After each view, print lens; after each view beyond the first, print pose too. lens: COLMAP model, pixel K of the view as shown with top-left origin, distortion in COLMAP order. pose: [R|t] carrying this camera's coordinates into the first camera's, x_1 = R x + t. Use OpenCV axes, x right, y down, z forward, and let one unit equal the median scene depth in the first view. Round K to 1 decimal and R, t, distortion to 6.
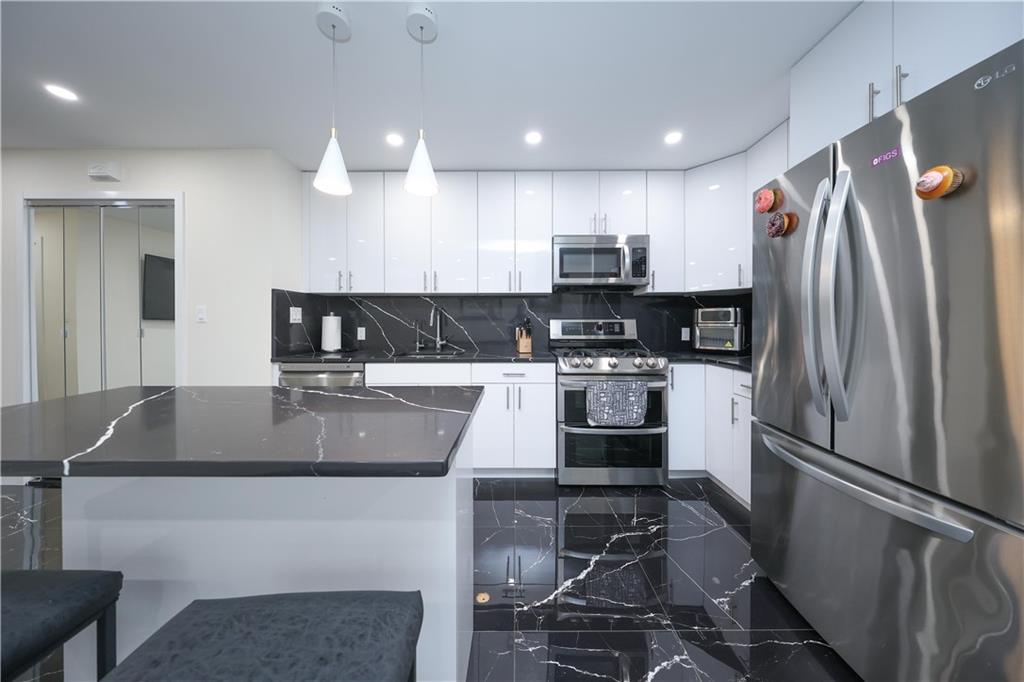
lens RADIAL K [[303.8, 0, 513.8], [0, 303.8, 322.0], [0, 0, 1]] dist [-0.000120, -0.000009]
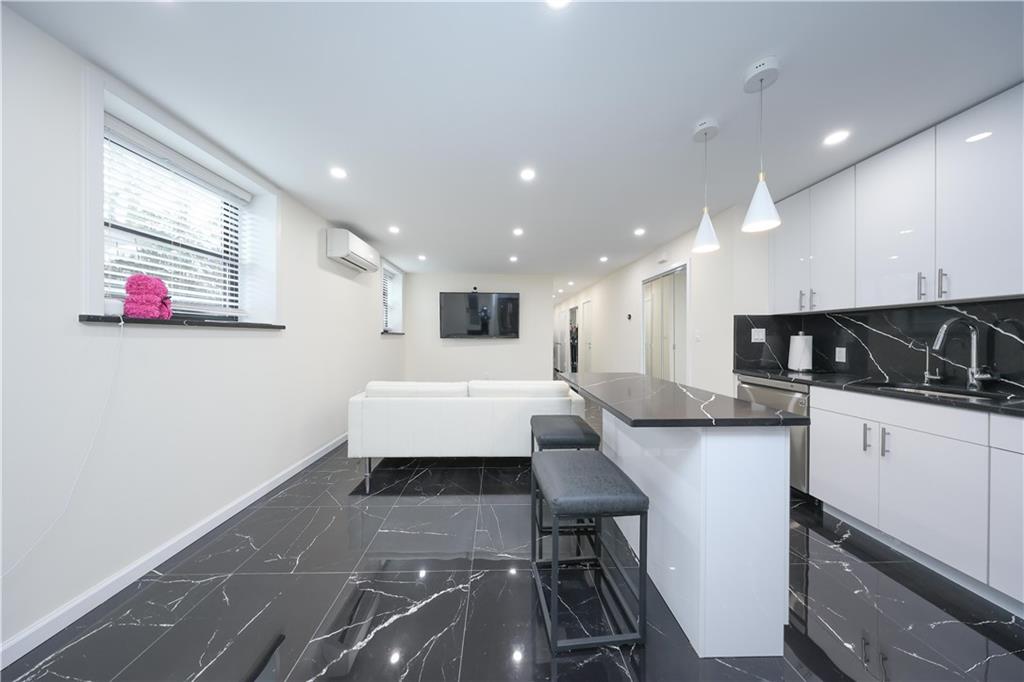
lens RADIAL K [[300.1, 0, 506.8], [0, 300.1, 340.0], [0, 0, 1]] dist [0.001146, 0.000019]
pose [[0.021270, 0.007322, -0.999747, 0.415768], [0.001999, 0.999971, 0.007366, -0.015795], [0.999772, -0.002155, 0.021255, 0.019311]]
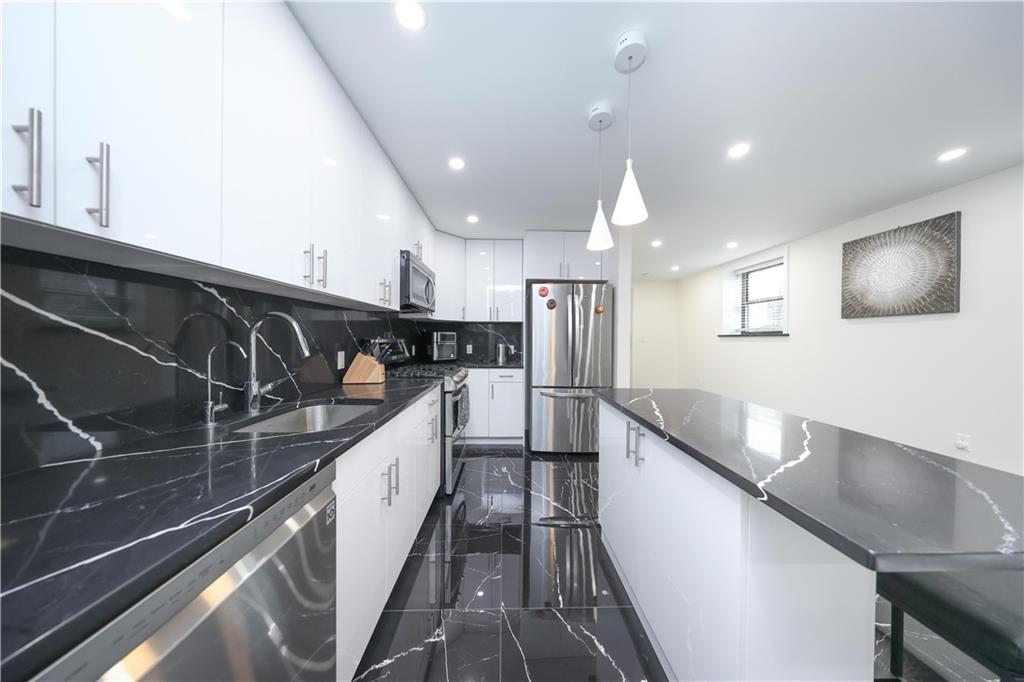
lens RADIAL K [[295.2, 0, 513.1], [0, 295.2, 340.1], [0, 0, 1]] dist [-0.000200, -0.000025]
pose [[-0.025446, -0.007227, 0.999650, -0.815383], [-0.010267, 0.999923, 0.006967, -0.020330], [-0.999623, -0.010087, -0.025519, 0.735829]]
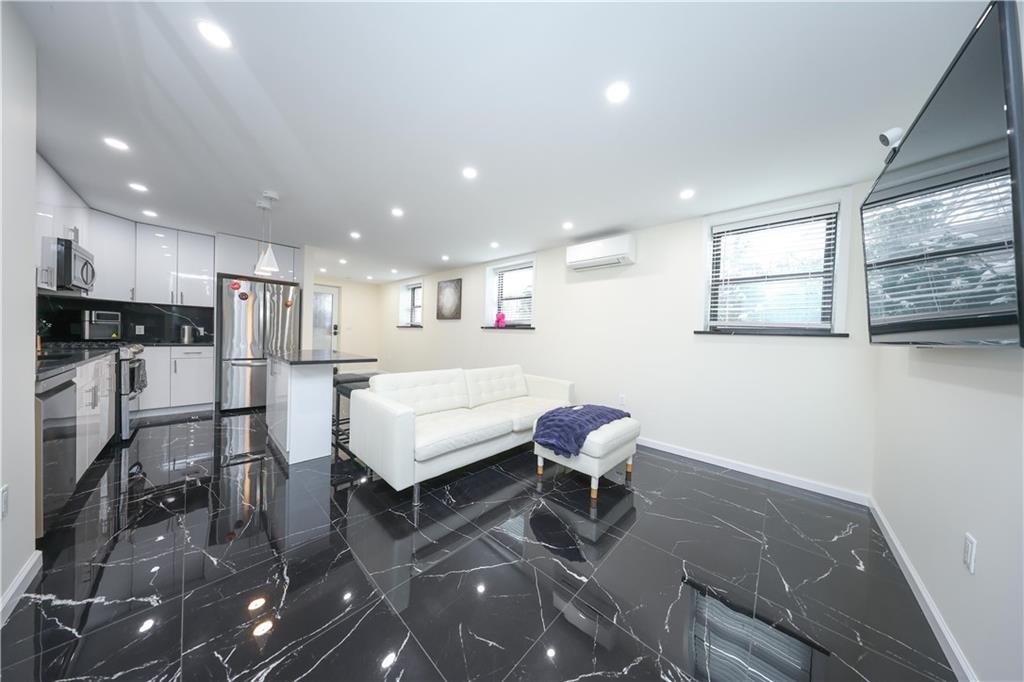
lens RADIAL K [[295.2, 0, 513.1], [0, 295.2, 340.1], [0, 0, 1]] dist [-0.000200, -0.000025]
pose [[-0.732687, -0.036431, 0.679590, -1.836131], [-0.035654, 0.999250, 0.015127, 0.002131], [-0.679632, -0.013147, -0.733436, 0.725811]]
